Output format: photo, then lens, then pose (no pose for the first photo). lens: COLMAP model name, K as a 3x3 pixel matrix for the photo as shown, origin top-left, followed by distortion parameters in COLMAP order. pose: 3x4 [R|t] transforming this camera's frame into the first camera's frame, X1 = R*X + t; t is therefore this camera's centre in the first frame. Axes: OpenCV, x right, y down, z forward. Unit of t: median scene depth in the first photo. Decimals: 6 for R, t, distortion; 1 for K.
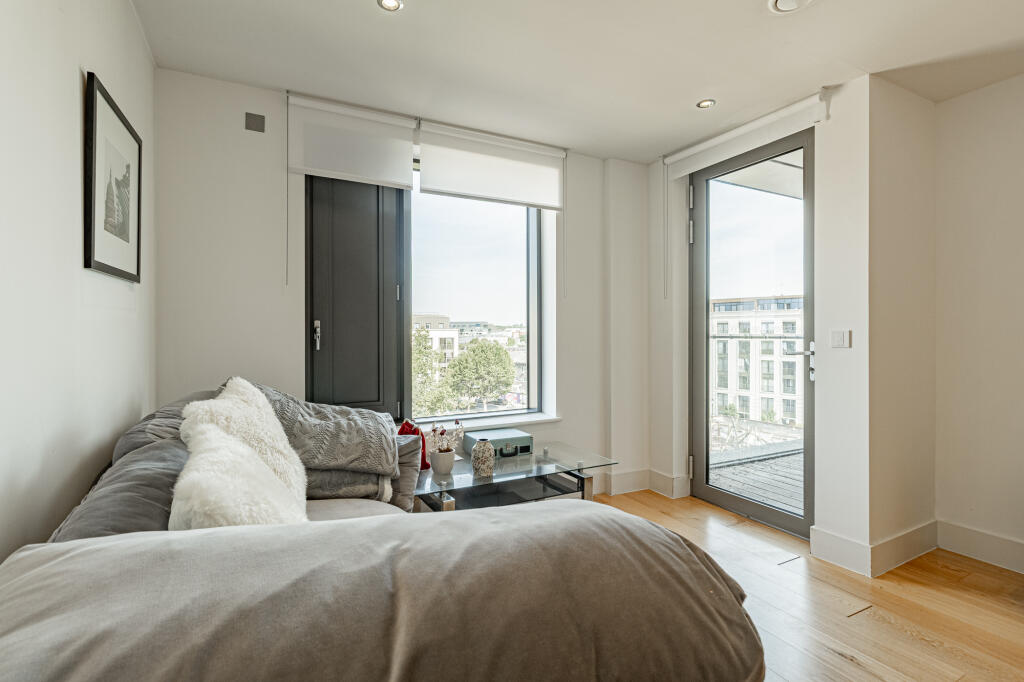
lens RADIAL K [[474.4, 0, 509.5], [0, 474.4, 325.1], [0, 0, 1]] dist [0.000231, 0.000643]
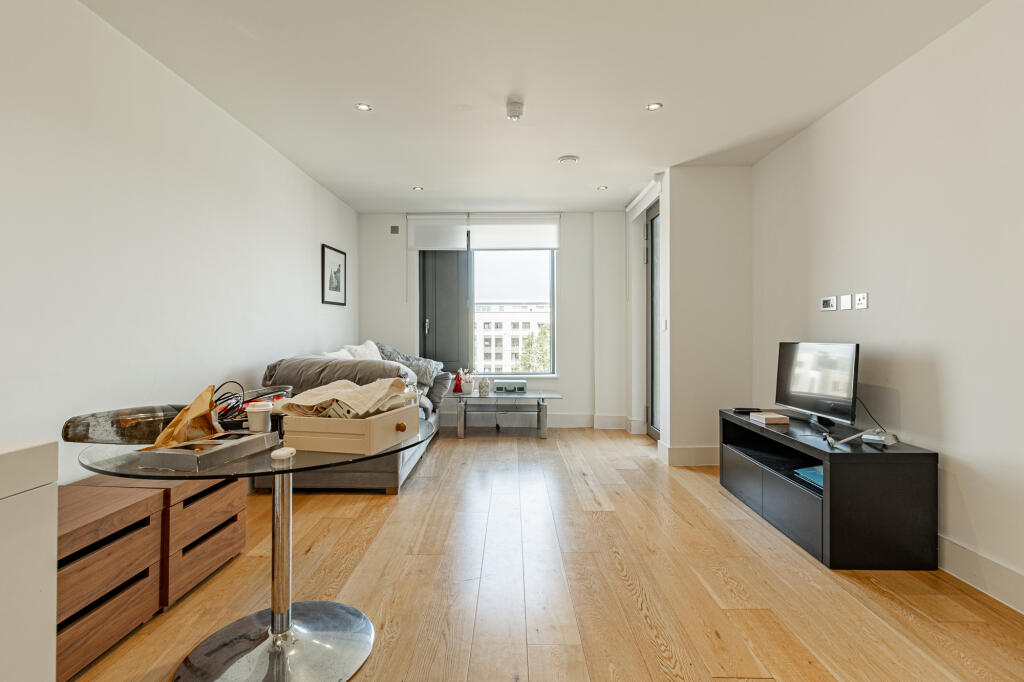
lens RADIAL K [[474.4, 0, 508.1], [0, 474.4, 339.4], [0, 0, 1]] dist [0.000231, 0.000643]
pose [[0.876780, 0.003993, -0.480876, 0.978249], [0.007266, 0.999741, 0.021548, 0.037734], [0.480838, -0.022387, 0.876524, -0.684070]]
